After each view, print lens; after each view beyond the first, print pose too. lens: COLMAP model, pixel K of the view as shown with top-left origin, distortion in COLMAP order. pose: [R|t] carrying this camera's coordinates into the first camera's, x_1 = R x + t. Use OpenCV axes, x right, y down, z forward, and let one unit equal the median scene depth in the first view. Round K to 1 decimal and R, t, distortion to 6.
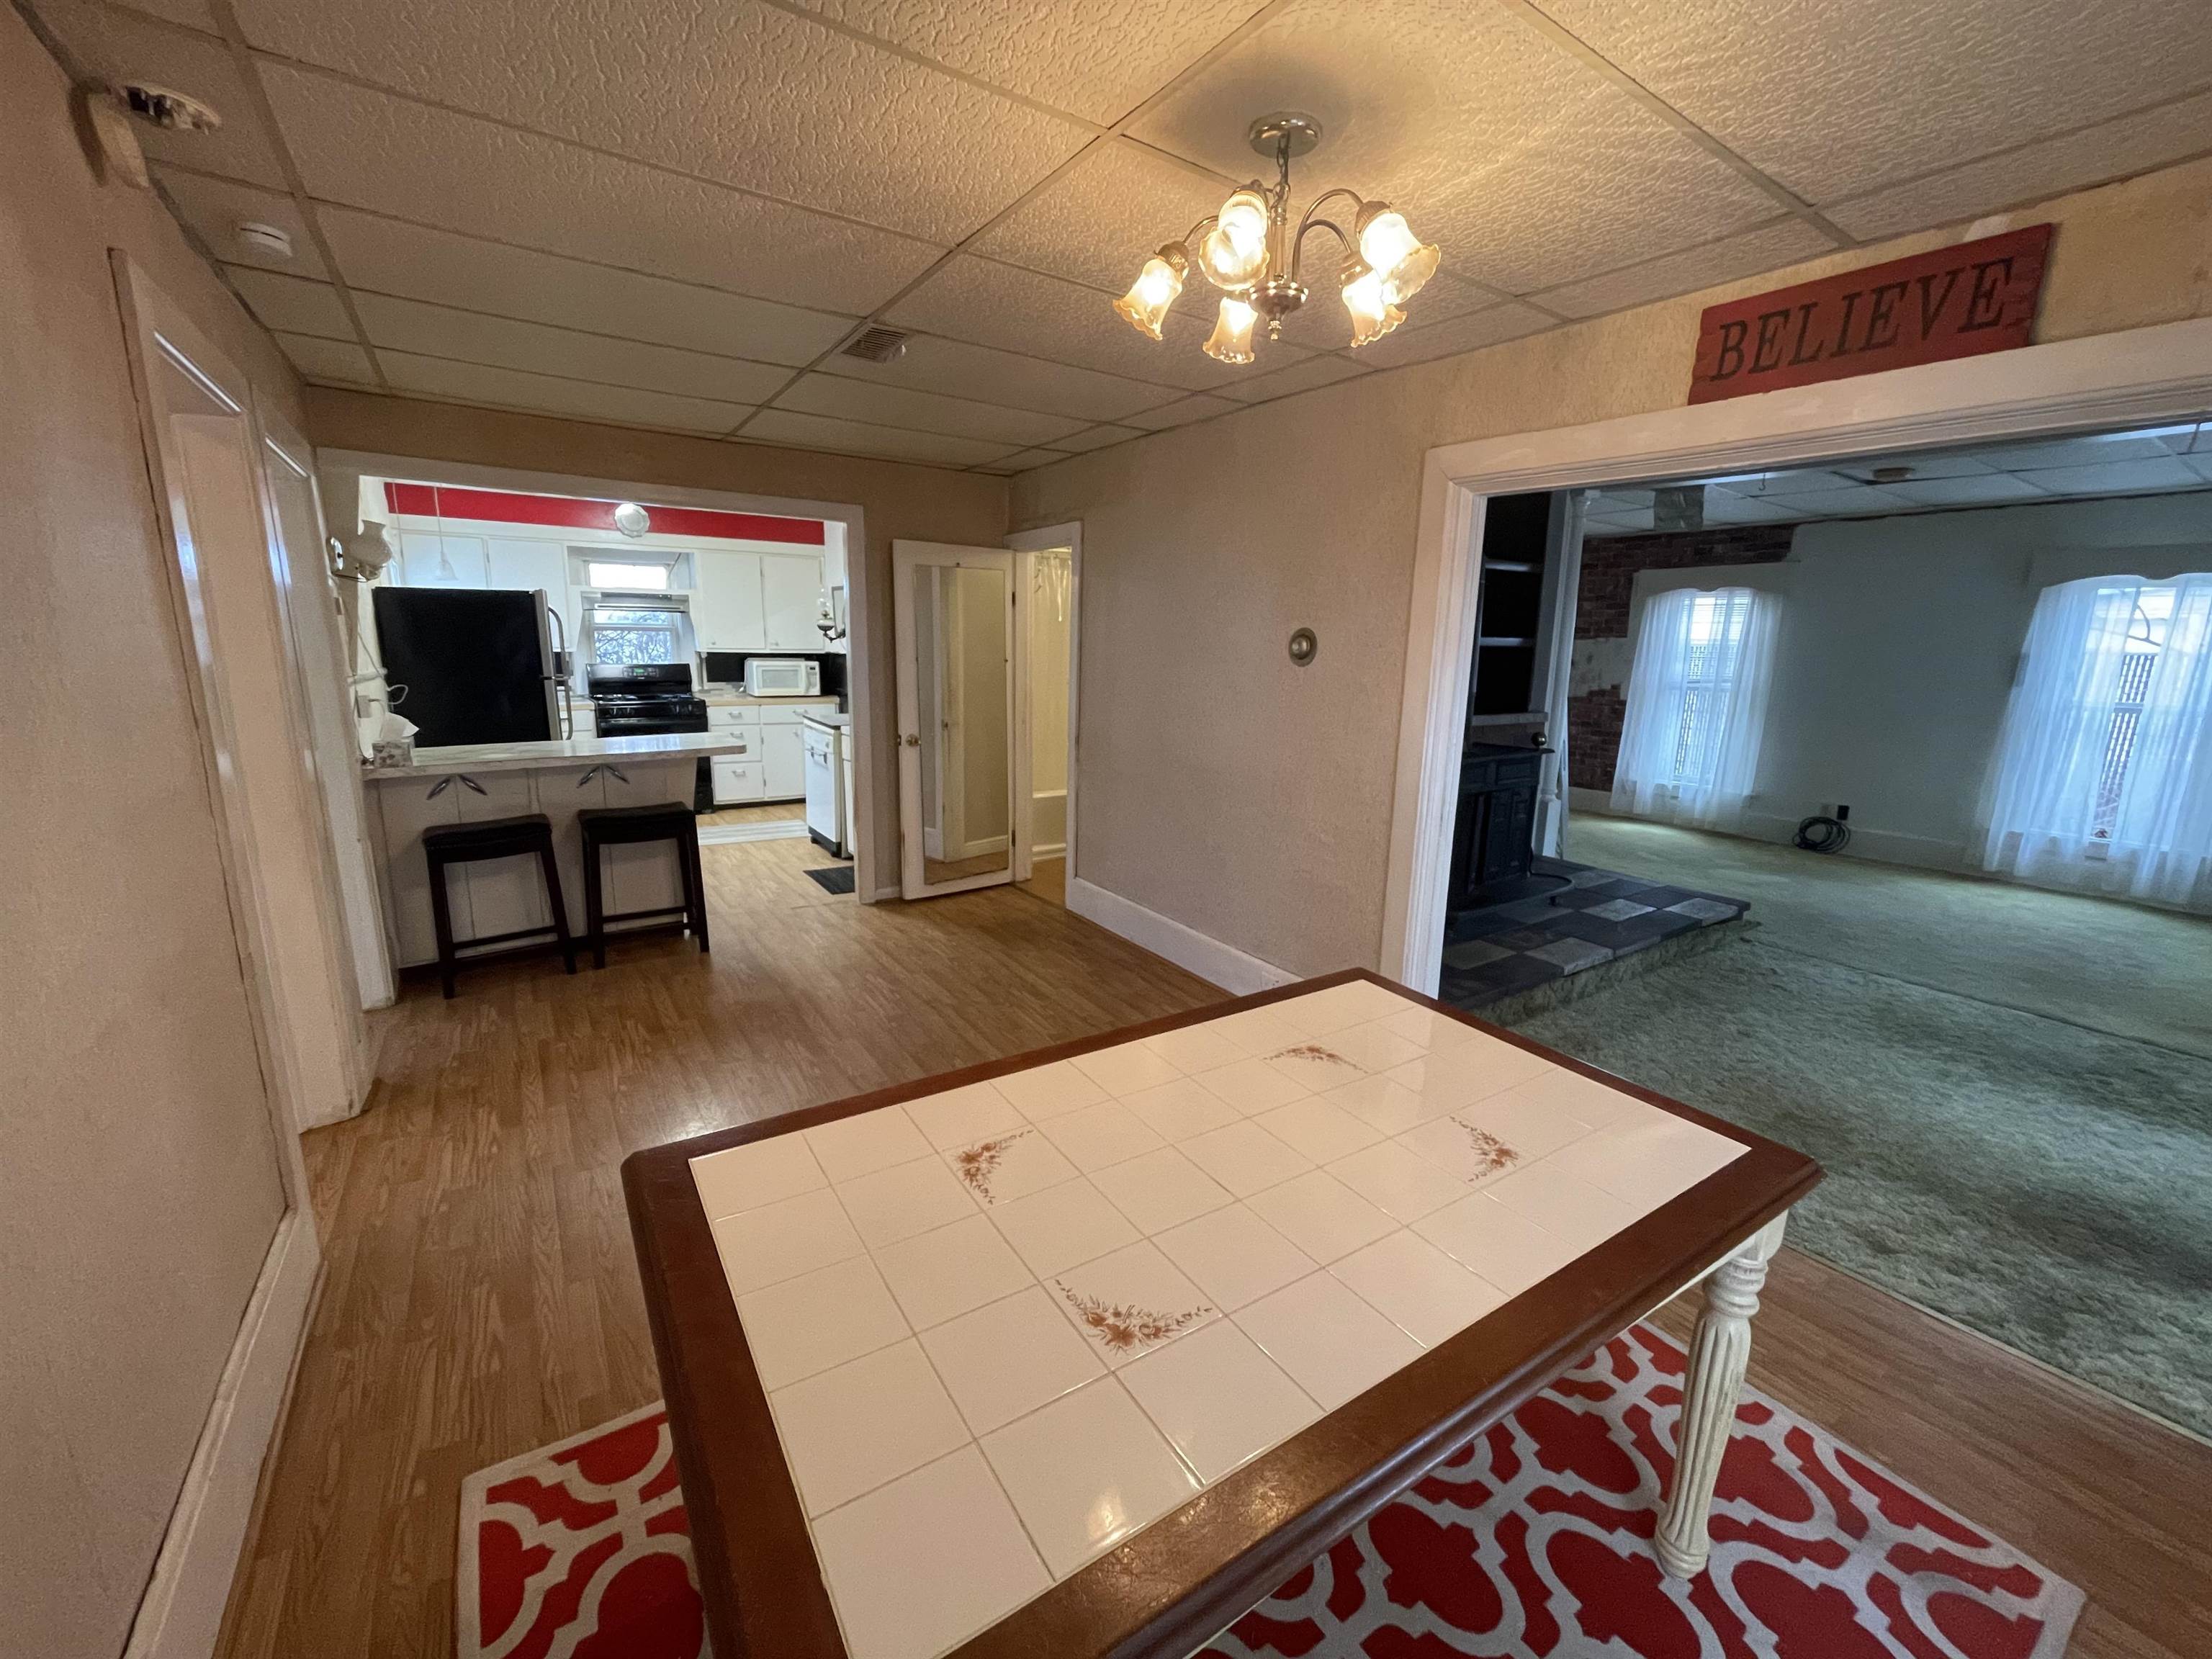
lens RADIAL K [[889.9, 0, 1109.8], [0, 889.9, 820.0], [0, 0, 1]] dist [-0.004609, -0.000237]
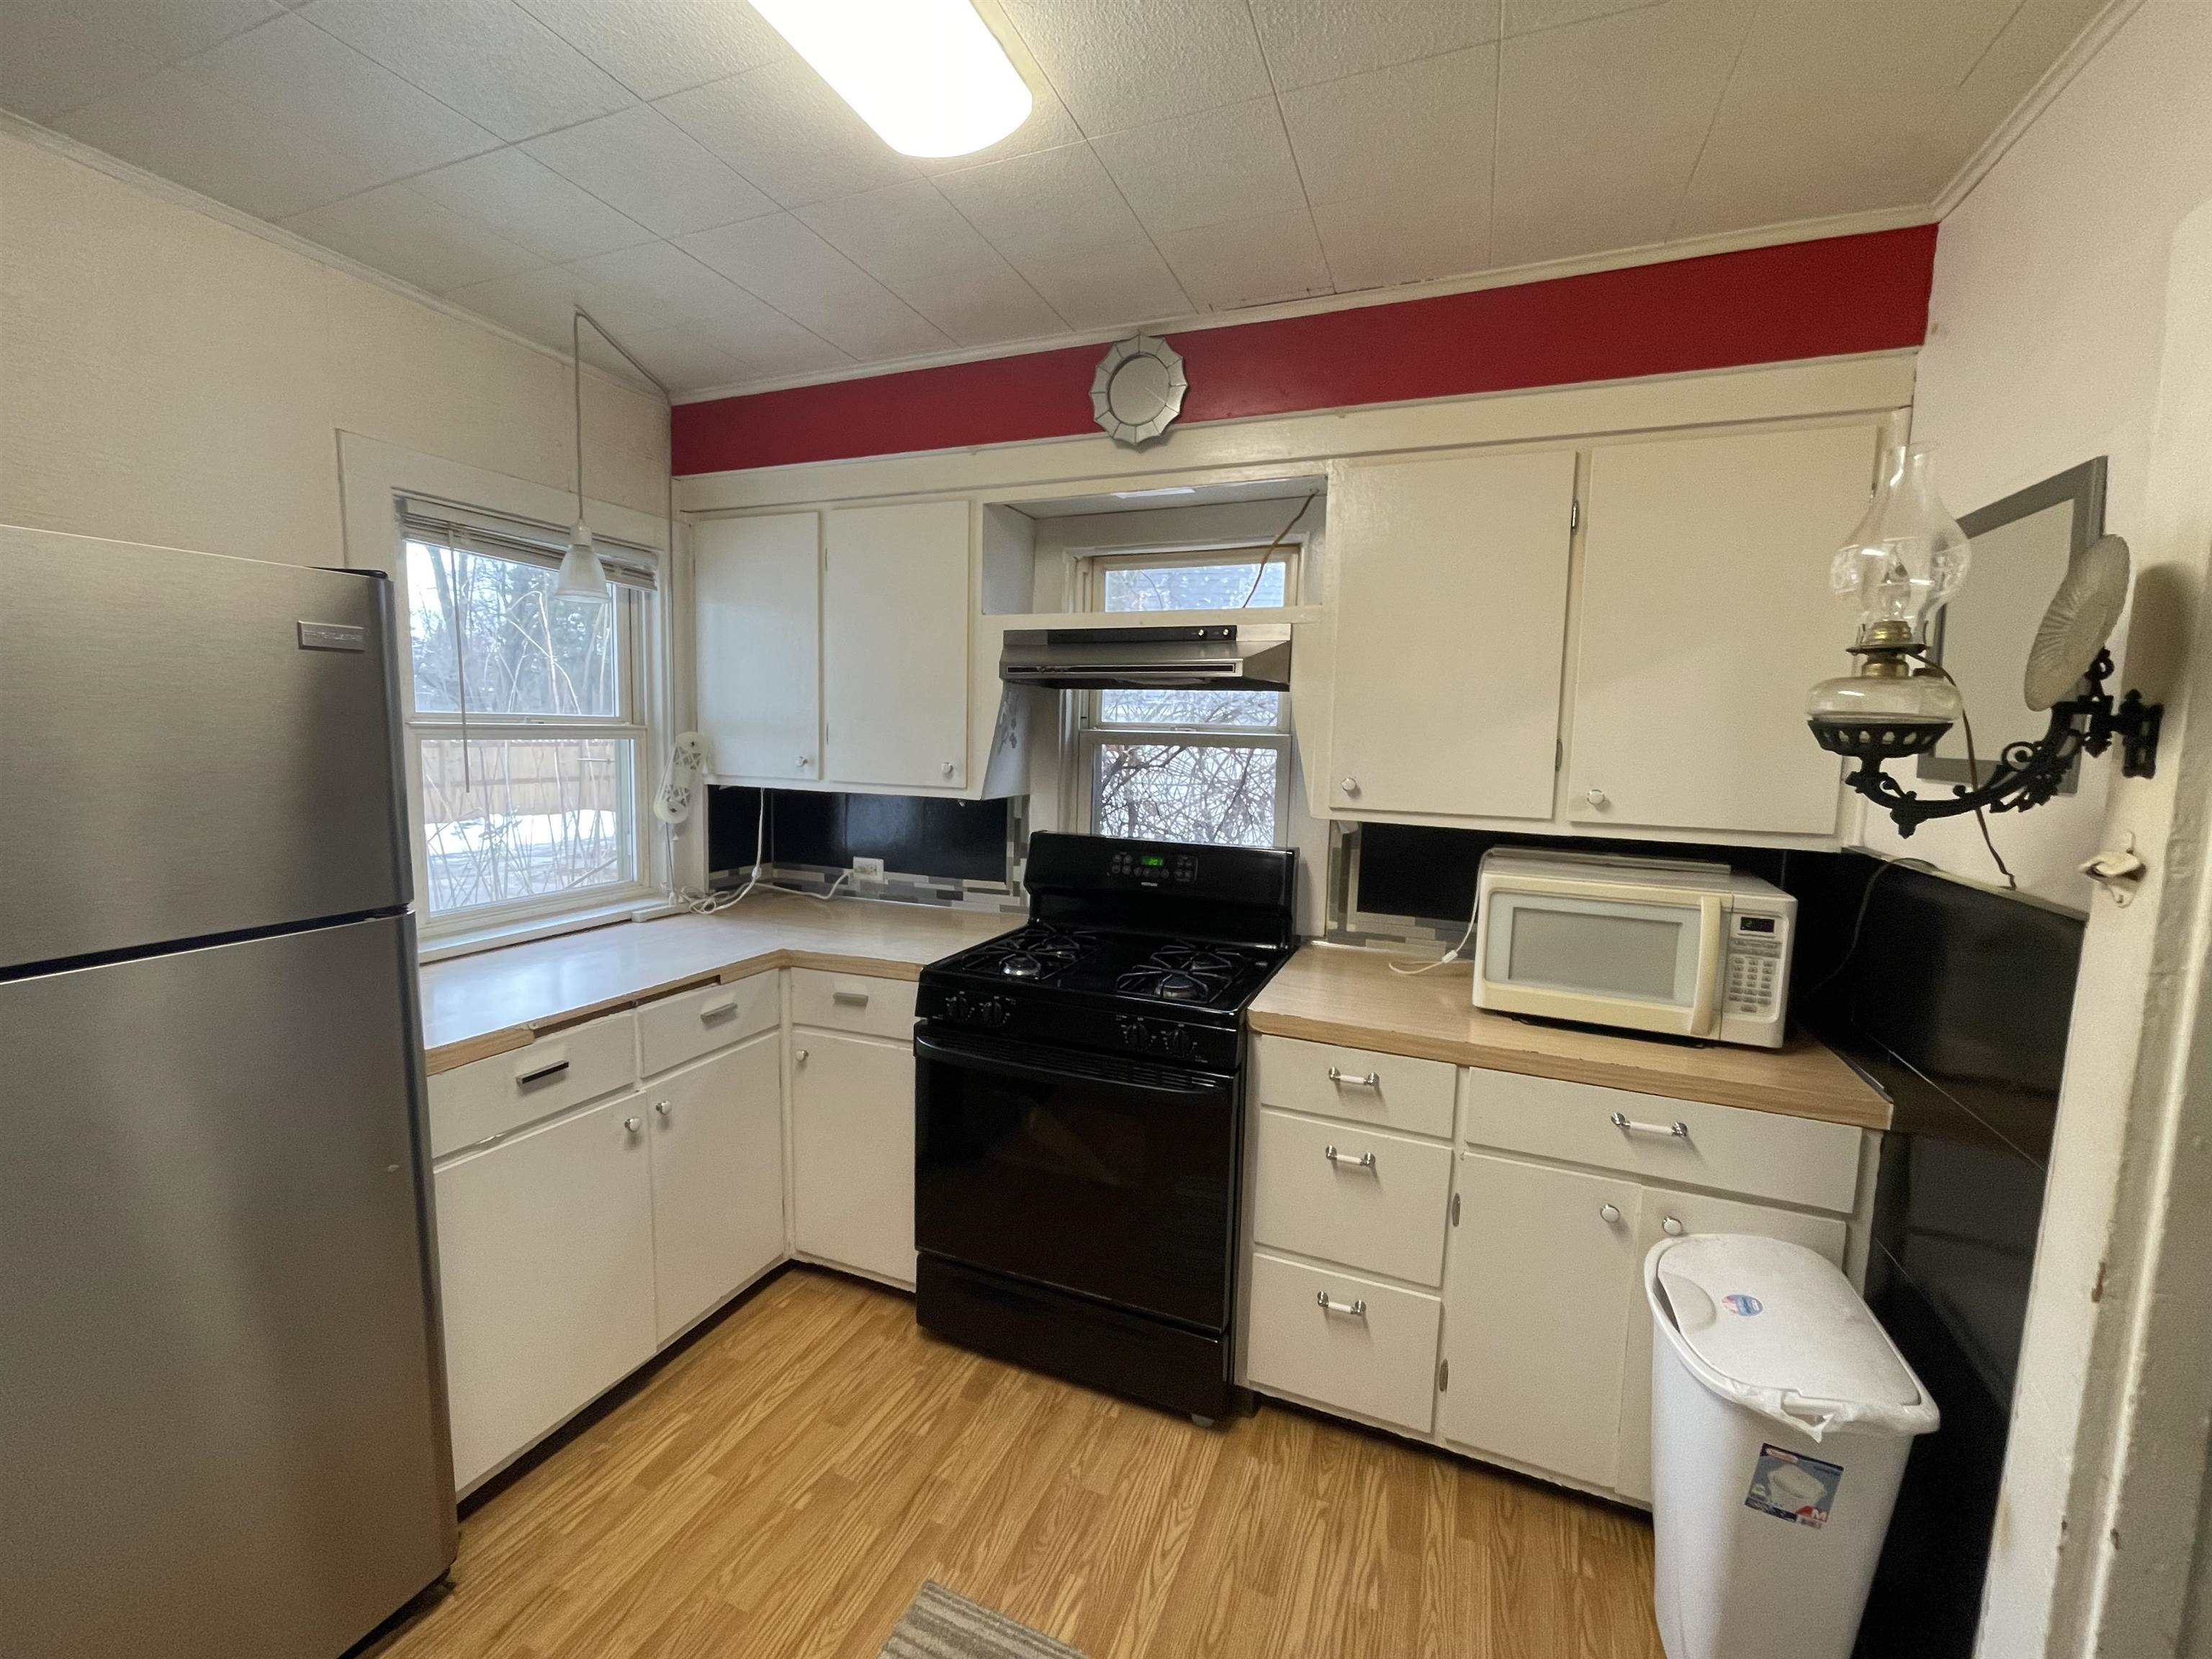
lens RADIAL K [[889.9, 0, 1120.5], [0, 889.9, 827.4], [0, 0, 1]] dist [-0.004609, -0.000237]
pose [[0.558333, 0.081441, -0.825610, -0.240799], [-0.182087, 0.982934, -0.026180, -0.156612], [0.809388, 0.164950, 0.563634, 0.737333]]
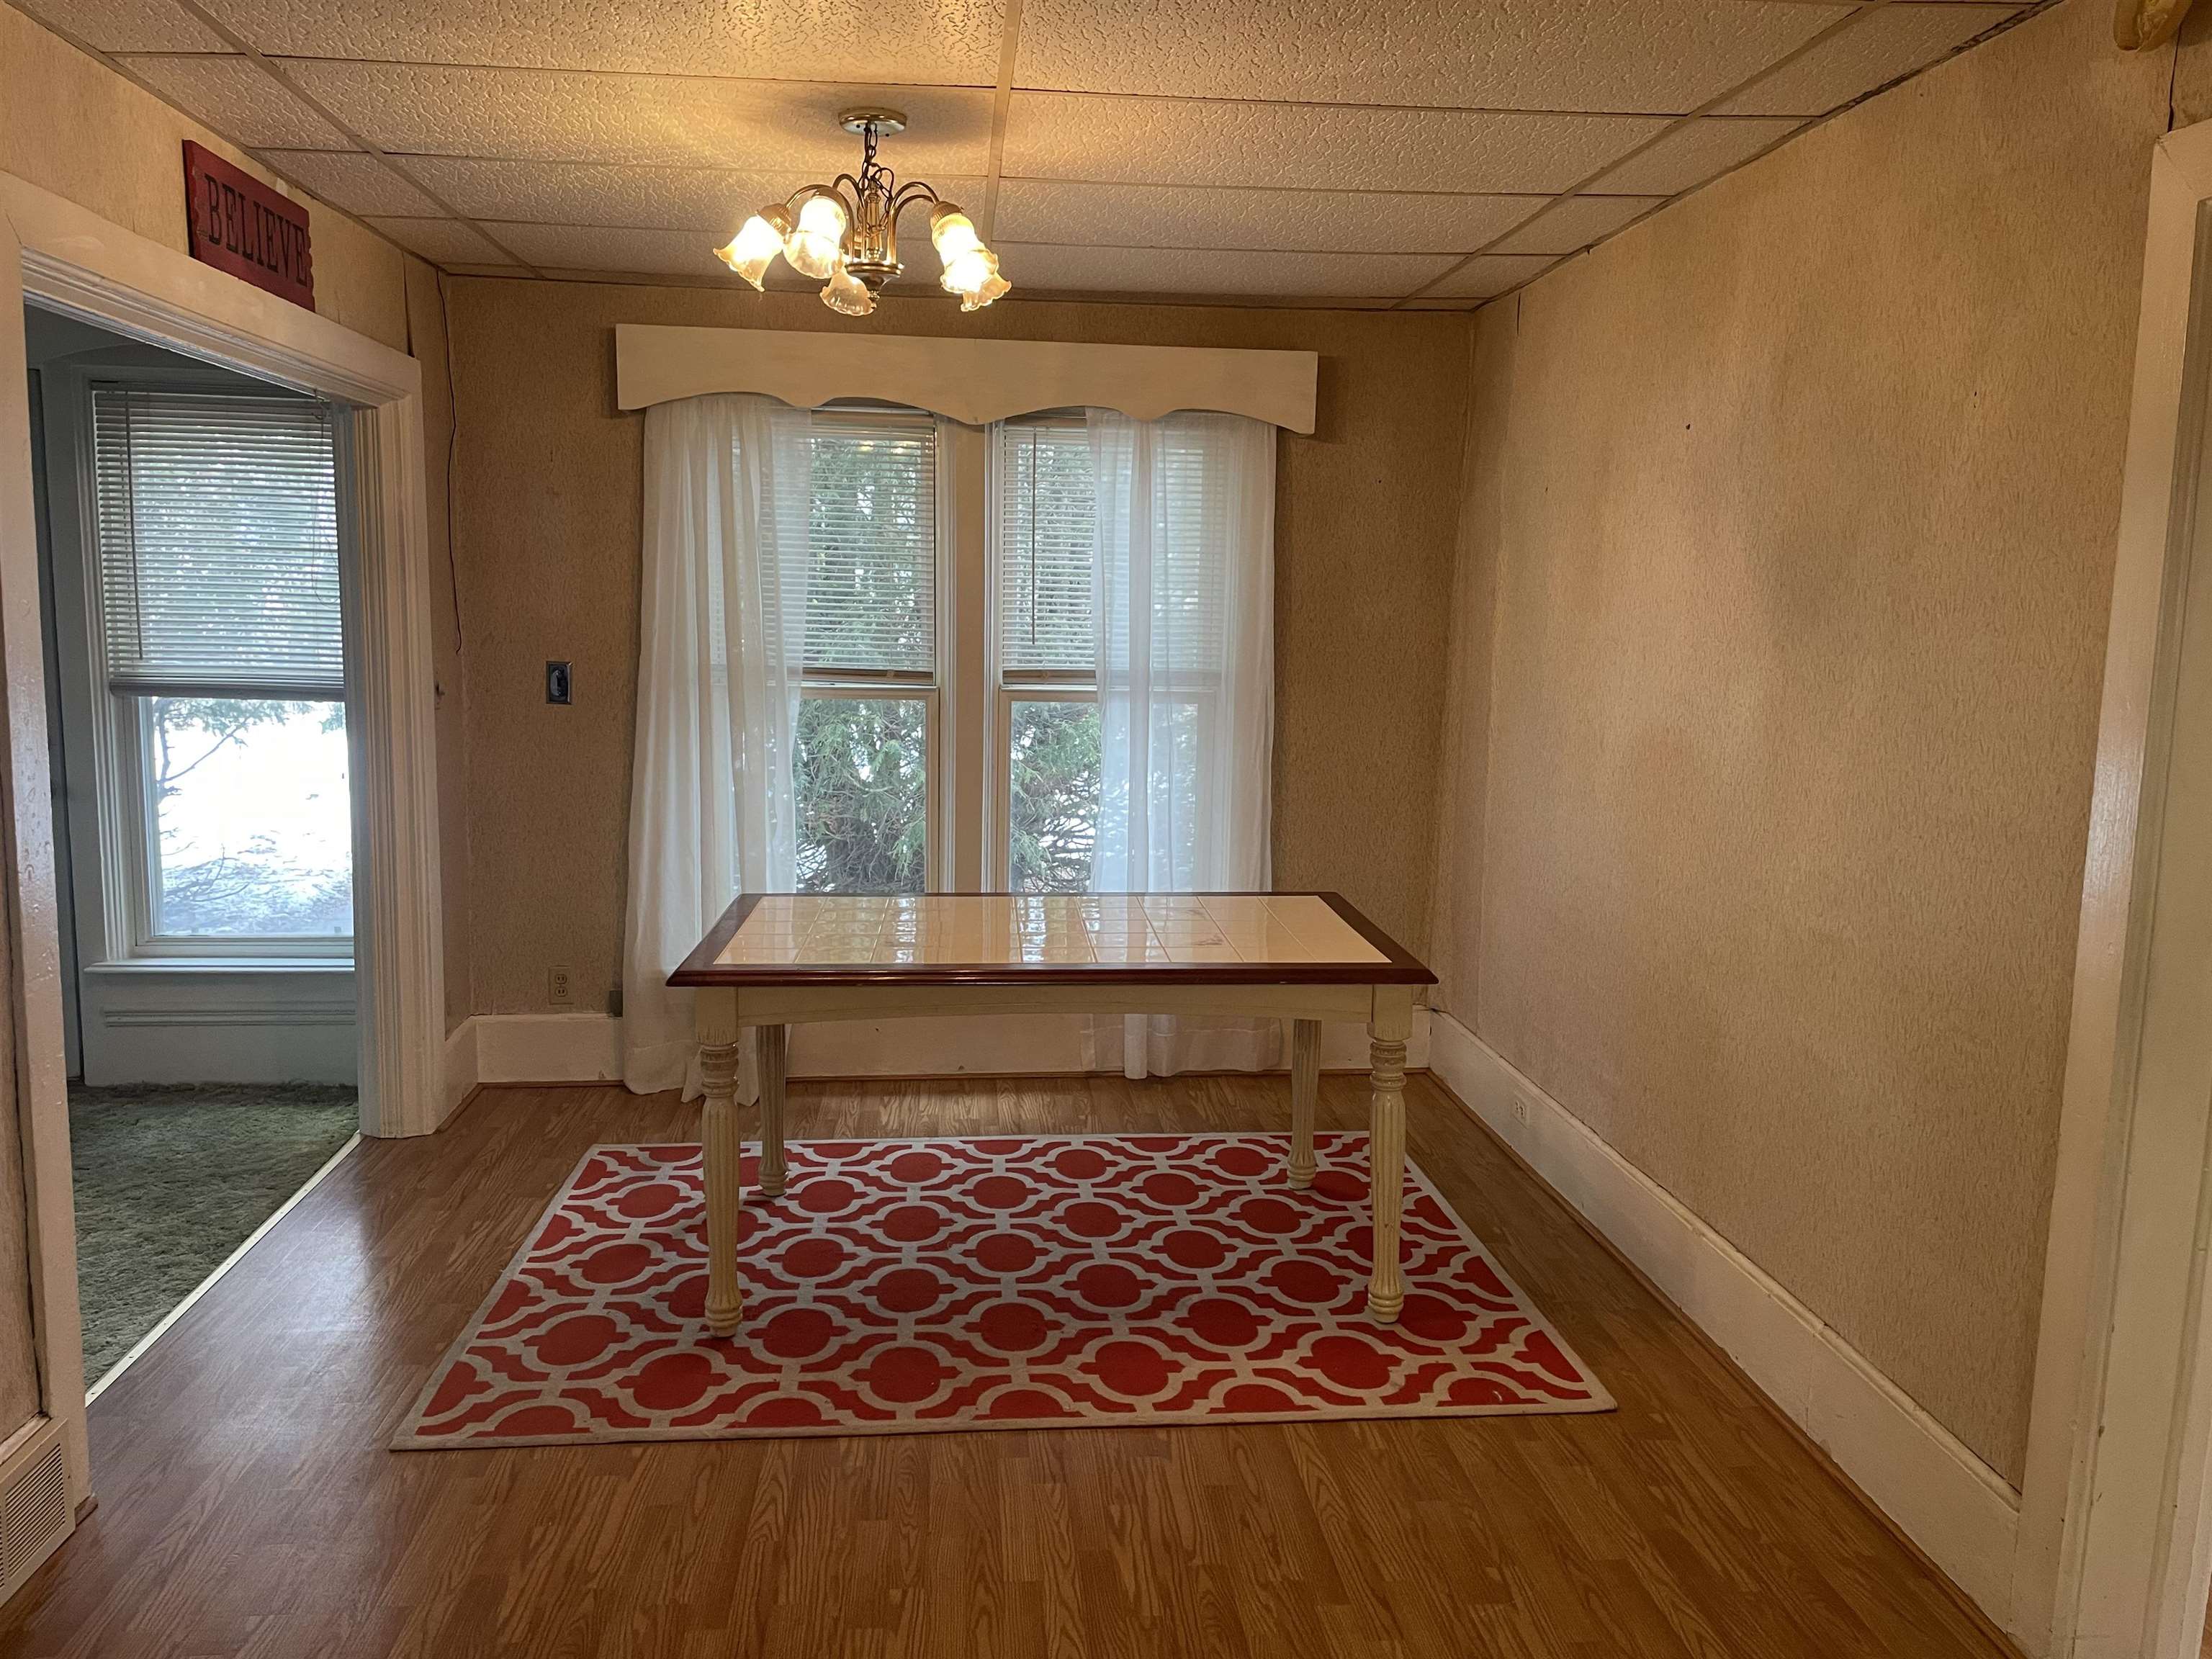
lens RADIAL K [[1681.2, 0, 1096.8], [0, 1681.2, 822.6], [0, 0, 1]] dist [0.076506, -0.040328]
pose [[-0.872625, -0.109854, 0.475877, -1.391177], [0.059251, 0.943366, 0.326421, -0.803157], [-0.484784, 0.313039, -0.816695, 3.549143]]
